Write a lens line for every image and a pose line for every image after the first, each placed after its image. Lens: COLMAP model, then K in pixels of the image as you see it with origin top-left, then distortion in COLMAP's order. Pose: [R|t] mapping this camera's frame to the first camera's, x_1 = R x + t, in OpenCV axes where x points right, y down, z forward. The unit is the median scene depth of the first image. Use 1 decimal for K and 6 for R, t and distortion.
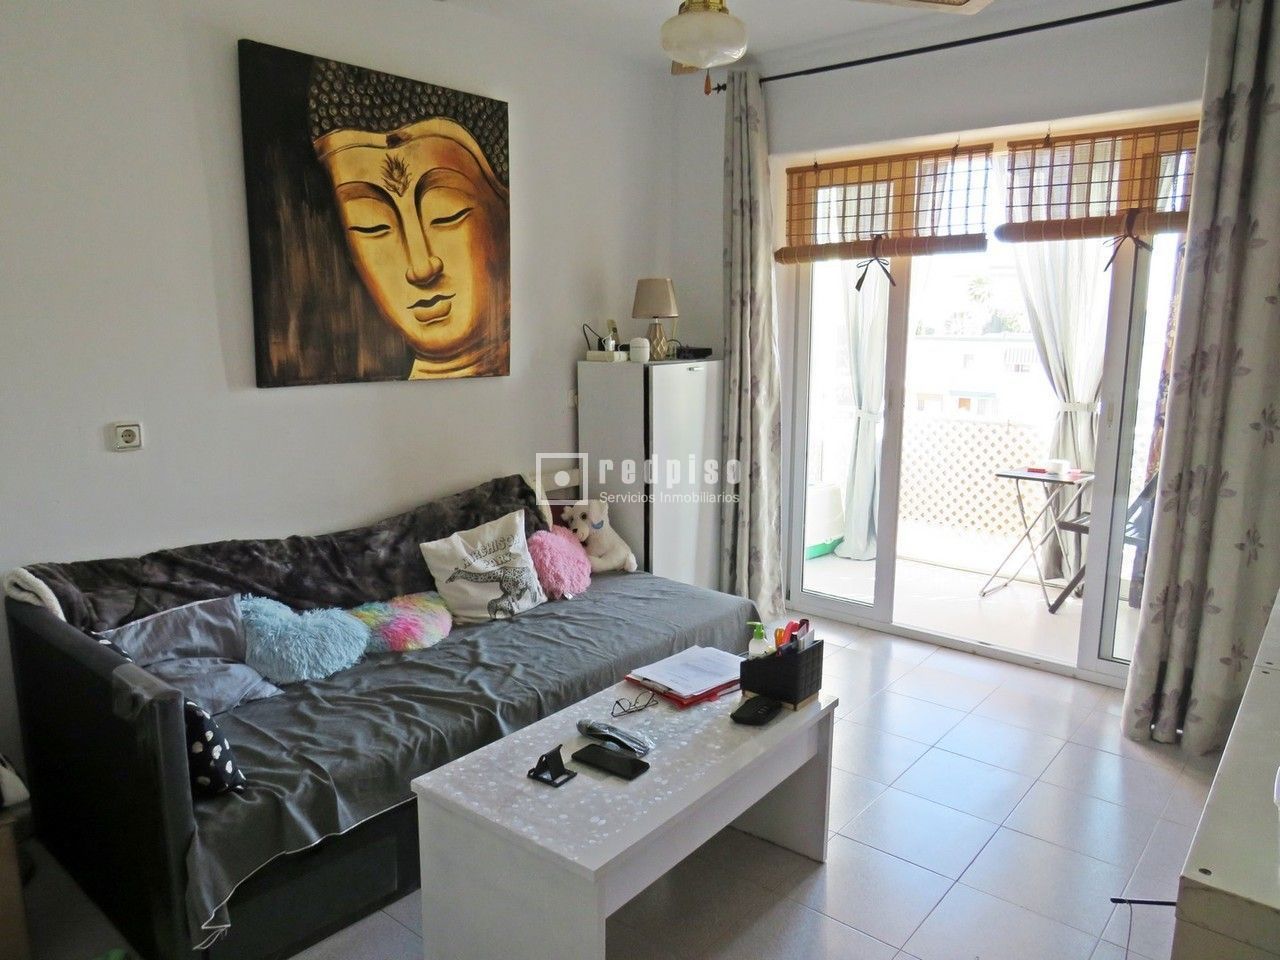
lens RADIAL K [[910.3, 0, 640.9], [0, 910.3, 473.9], [0, 0, 1]] dist [-0.029315, 0.006191]
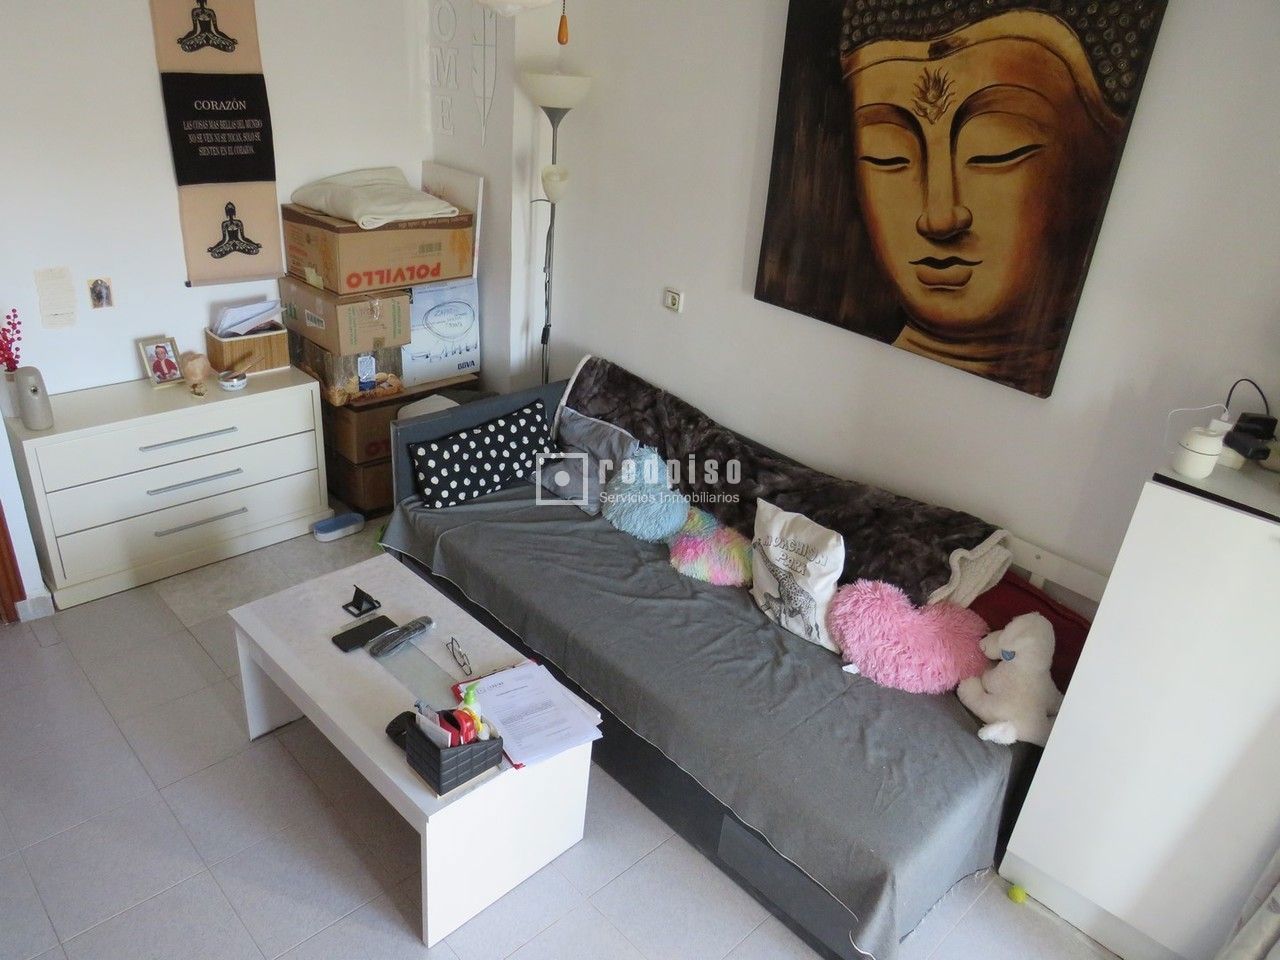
lens RADIAL K [[914.3, 0, 647.4], [0, 914.3, 479.2], [0, 0, 1]] dist [-0.018620, 0.001588]
pose [[-0.097056, 0.439859, -0.892807, 0.605348], [-0.248548, 0.857909, 0.449685, -0.335259], [0.963745, 0.265549, 0.026061, 0.822192]]
